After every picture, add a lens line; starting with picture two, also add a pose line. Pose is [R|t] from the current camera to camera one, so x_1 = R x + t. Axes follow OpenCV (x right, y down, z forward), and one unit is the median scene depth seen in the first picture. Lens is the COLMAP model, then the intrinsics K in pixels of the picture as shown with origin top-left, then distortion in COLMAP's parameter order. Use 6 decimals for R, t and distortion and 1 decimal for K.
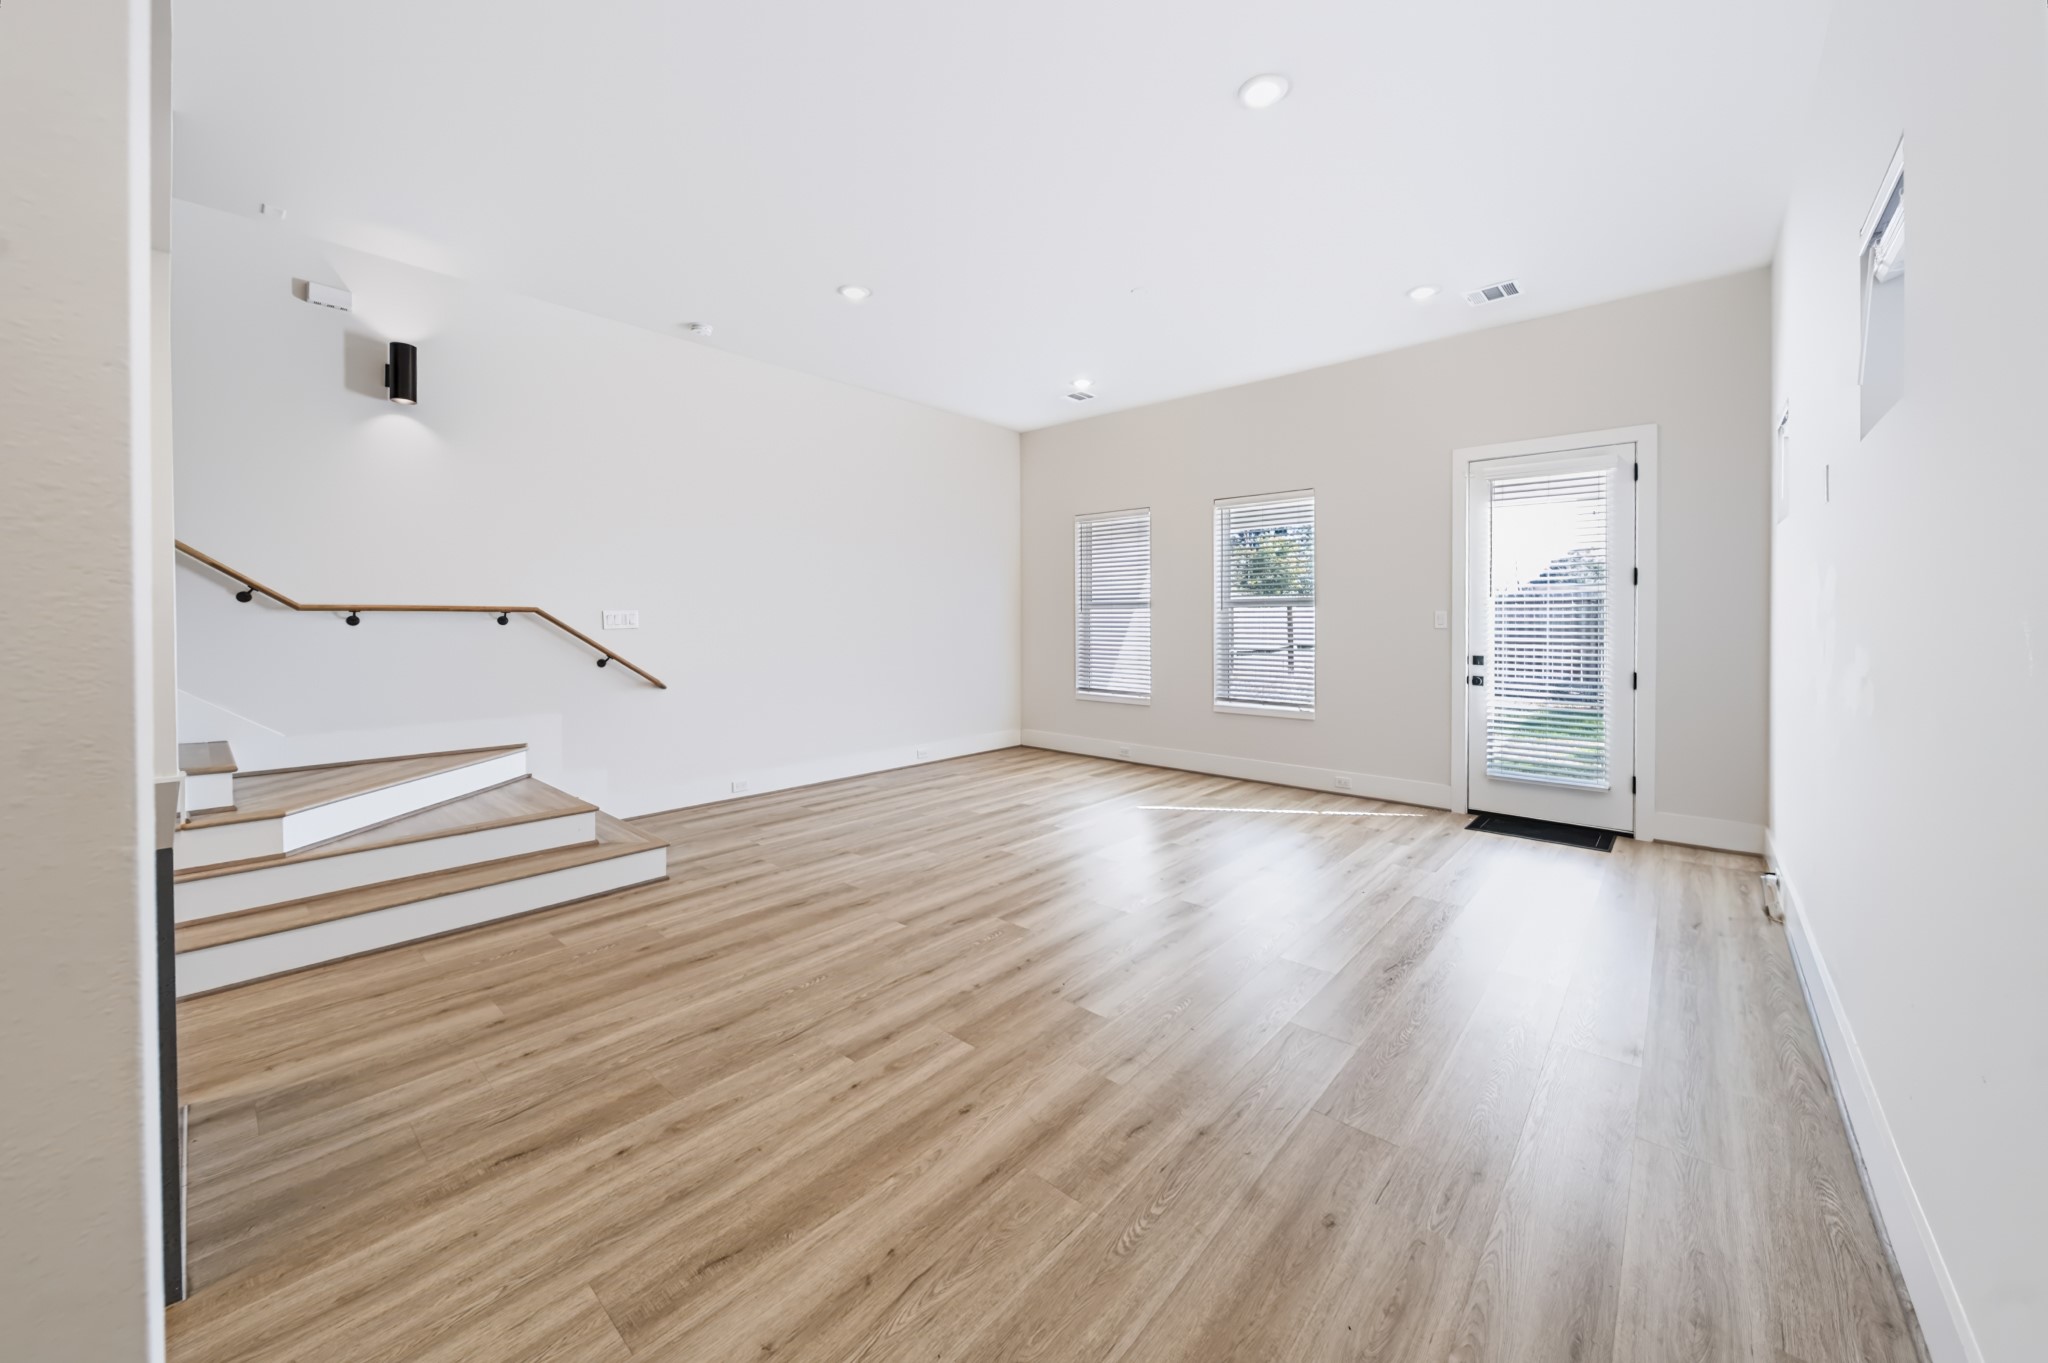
lens RADIAL K [[758.5, 0, 1012.3], [0, 758.5, 608.3], [0, 0, 1]] dist [-0.002044, -0.000882]
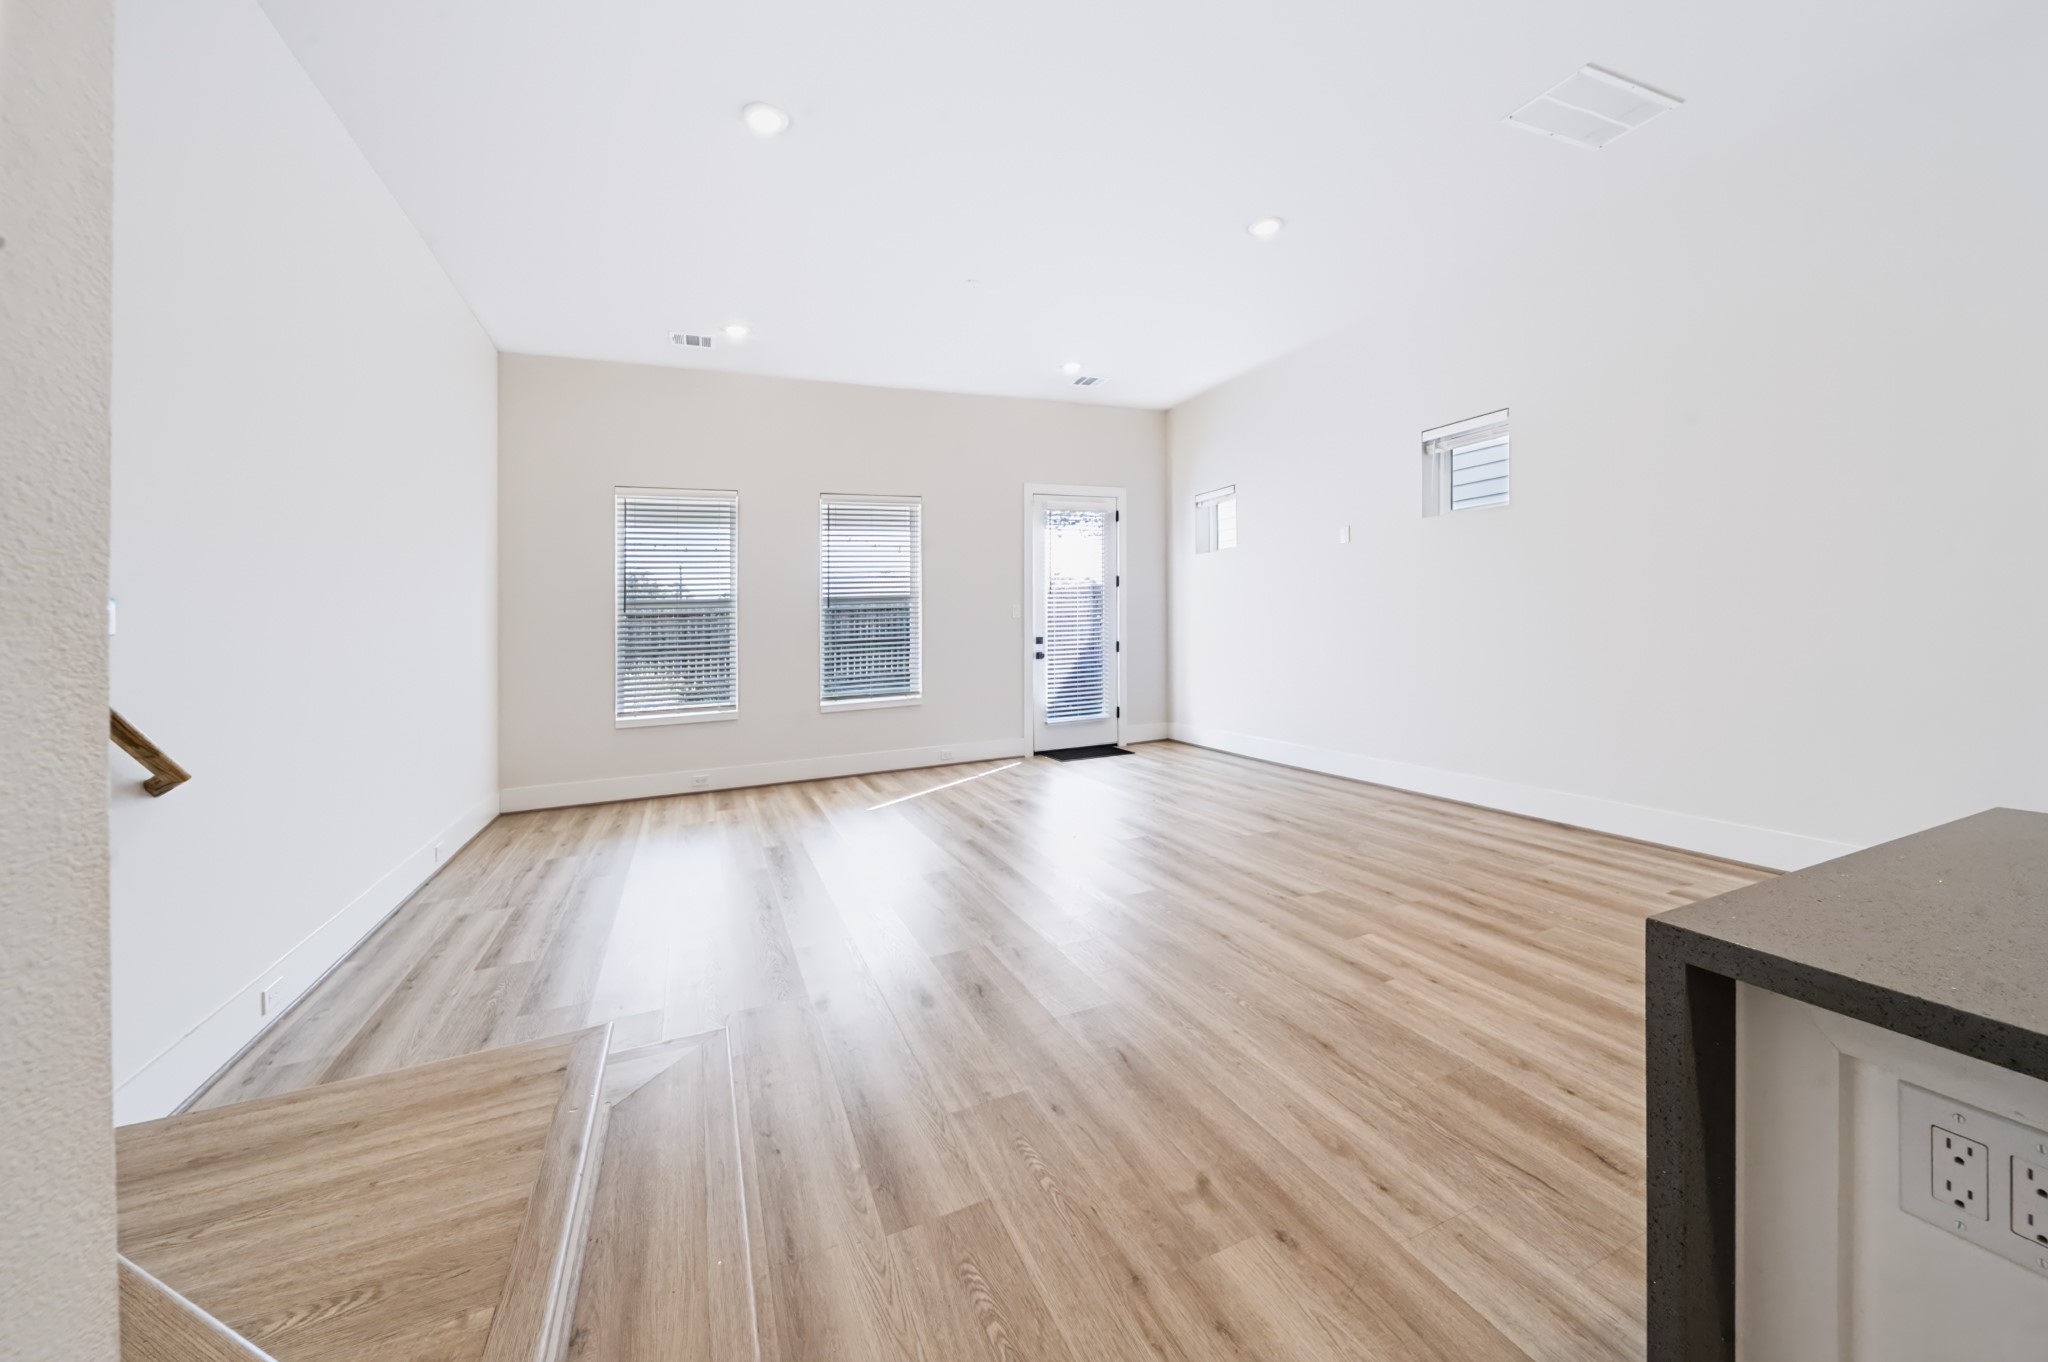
lens RADIAL K [[758.5, 0, 1025.5], [0, 758.5, 623.9], [0, 0, 1]] dist [-0.002044, -0.000882]
pose [[0.416903, -0.019020, 0.908752, -1.295531], [0.025631, 0.999629, 0.009163, 0.051073], [-0.908590, 0.019472, 0.417236, 0.923021]]
